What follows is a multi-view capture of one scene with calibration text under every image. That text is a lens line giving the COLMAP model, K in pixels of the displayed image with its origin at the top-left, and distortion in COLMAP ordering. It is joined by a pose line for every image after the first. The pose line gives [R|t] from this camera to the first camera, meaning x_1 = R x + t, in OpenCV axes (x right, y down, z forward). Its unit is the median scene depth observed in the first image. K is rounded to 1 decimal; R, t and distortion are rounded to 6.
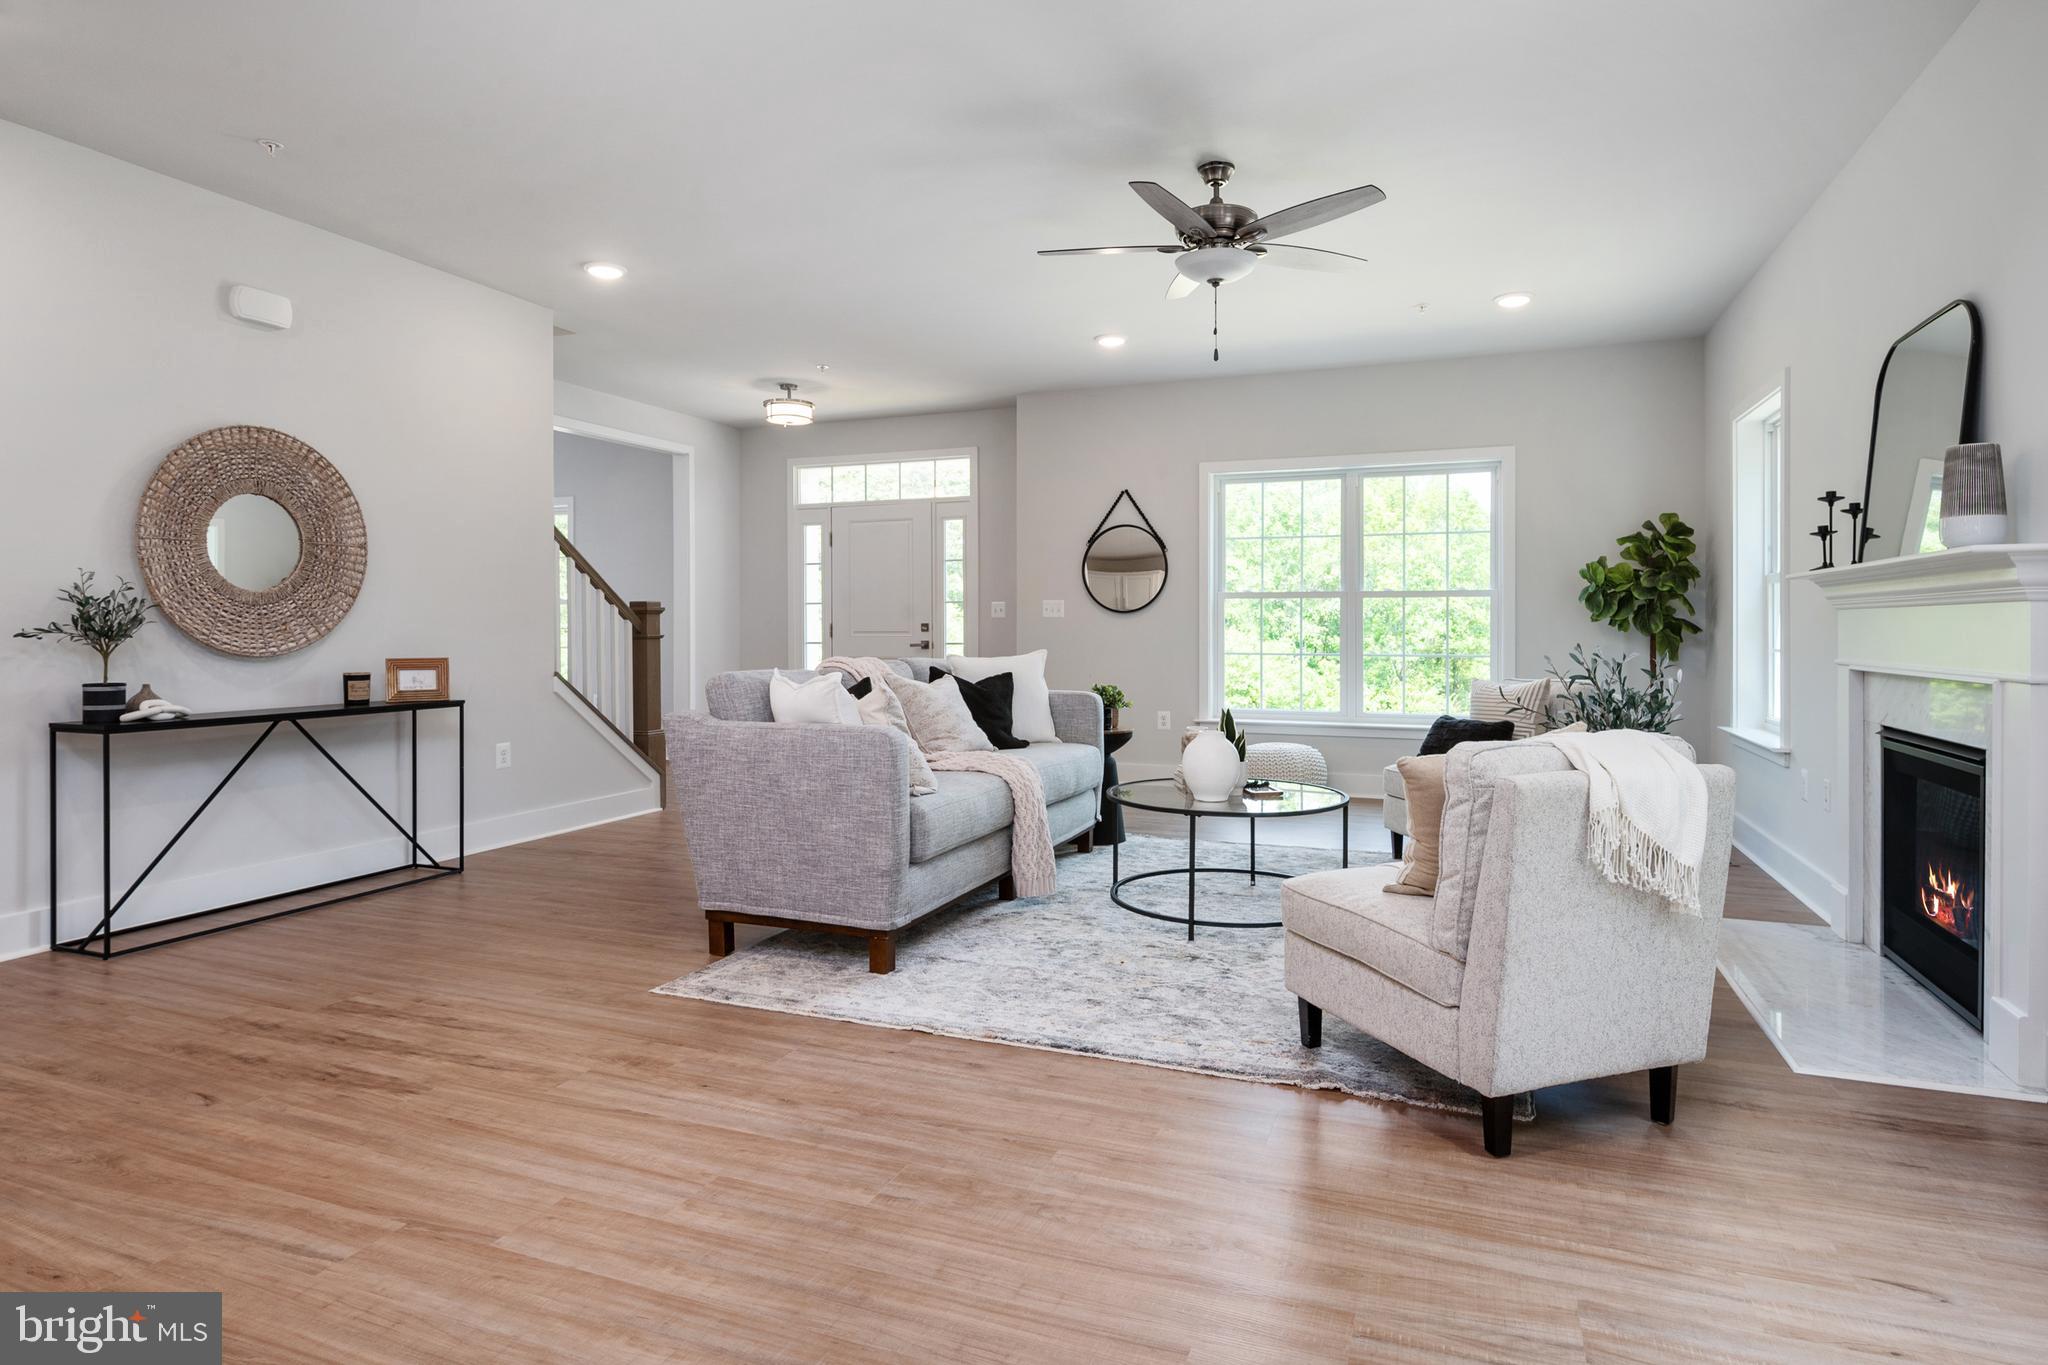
lens RADIAL K [[1108.4, 0, 1026.2], [0, 1108.4, 635.8], [0, 0, 1]] dist [0.002705, -0.000054]
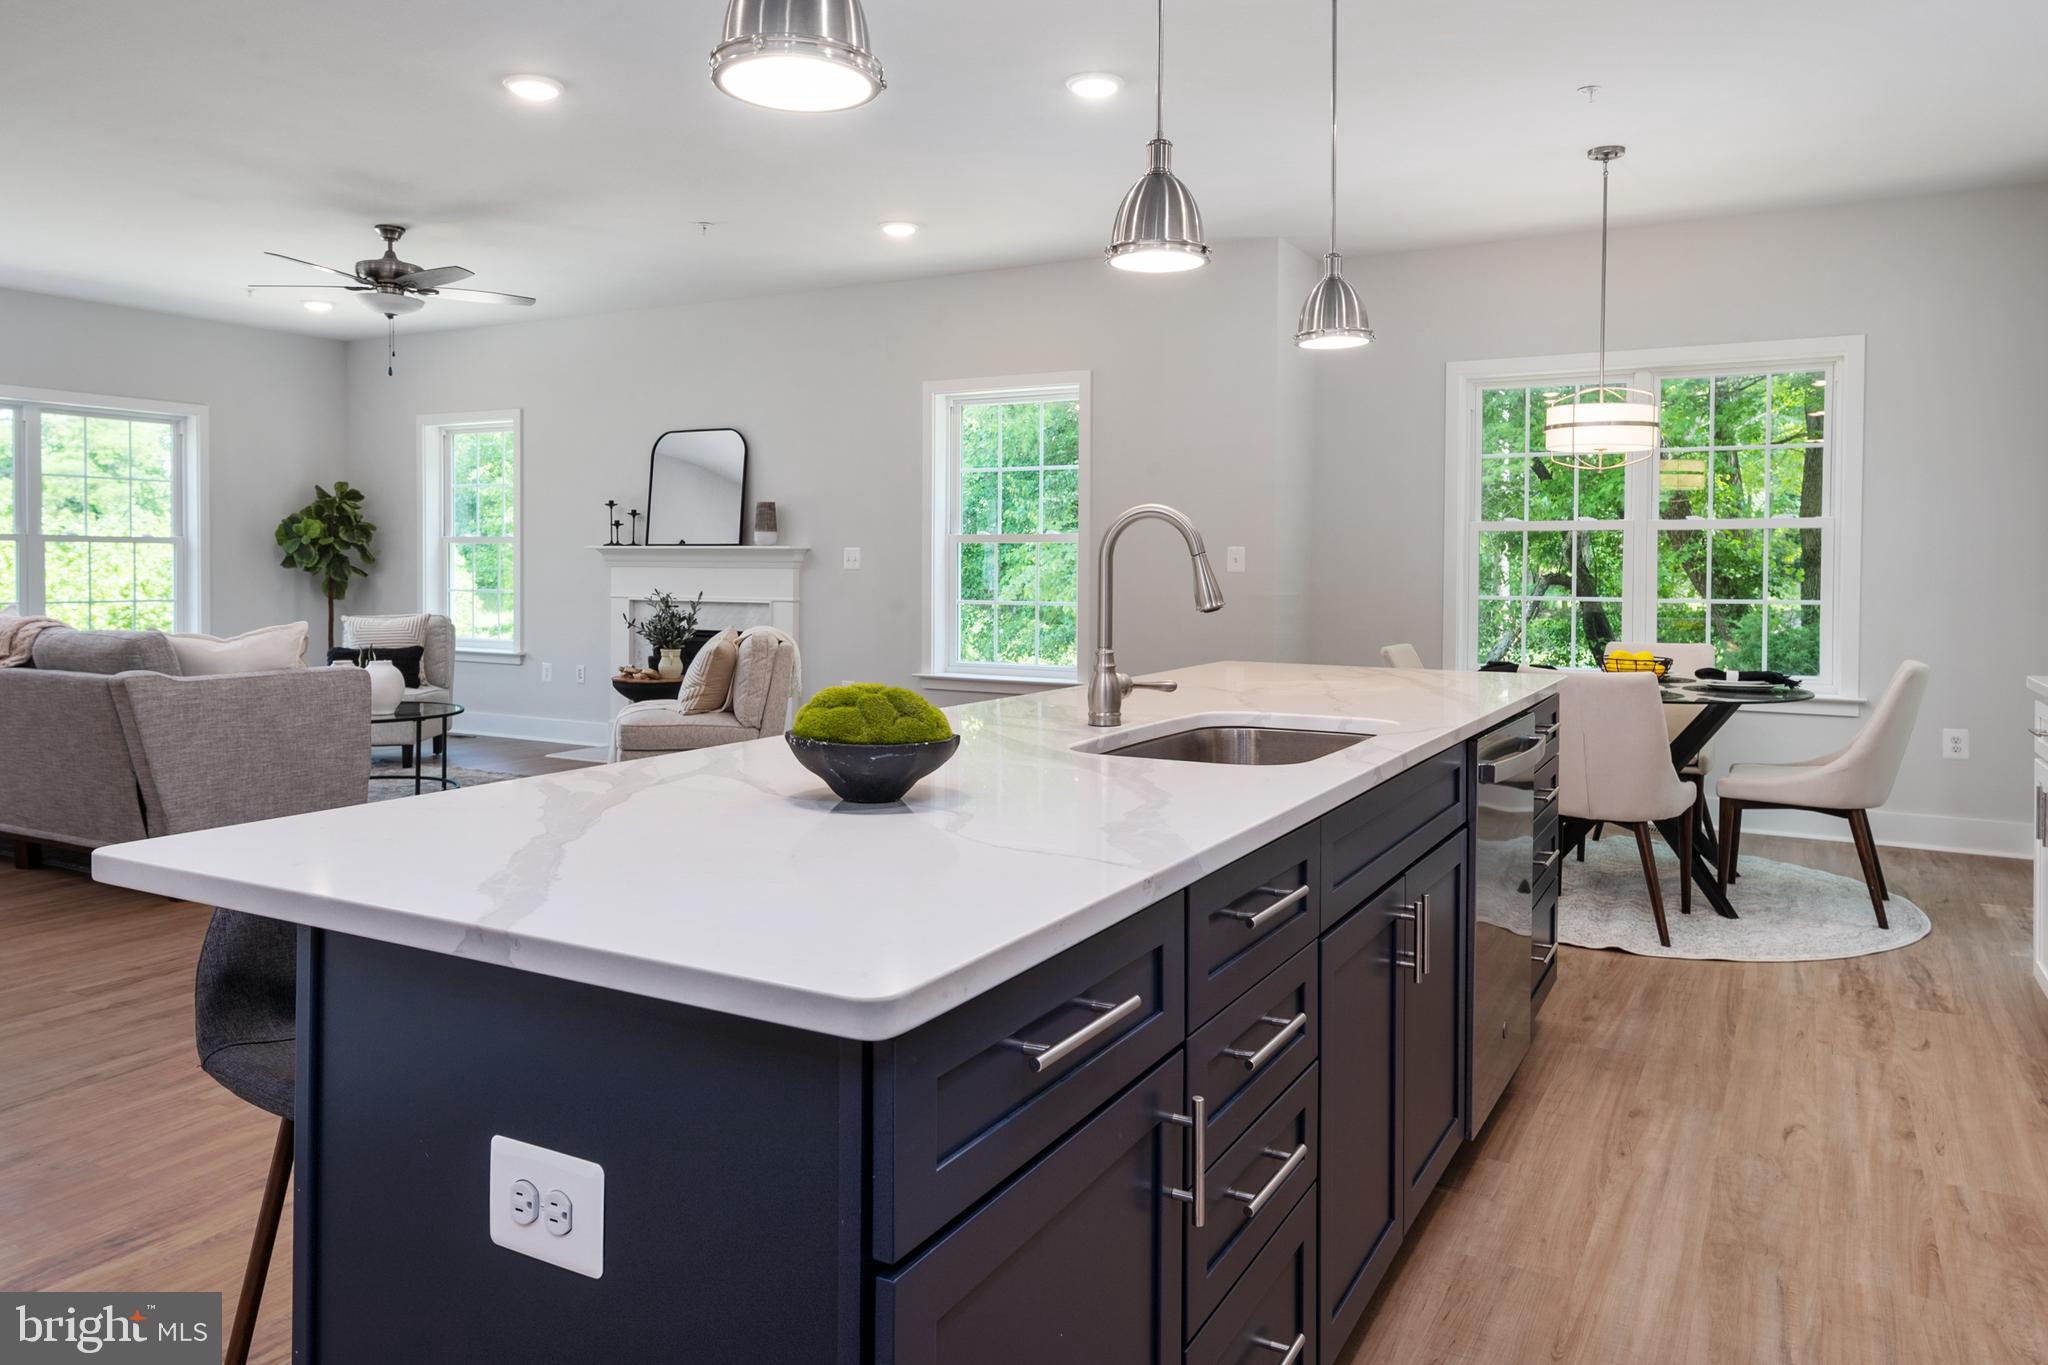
lens RADIAL K [[1408.6, 0, 1024.2], [0, 1408.6, 576.9], [0, 0, 1]] dist [-0.000076, 0.000157]
pose [[0.130028, -0.008885, 0.991470, -1.507242], [0.000835, 0.999960, 0.008851, -0.028281], [-0.991510, -0.000323, 0.130031, 0.048567]]
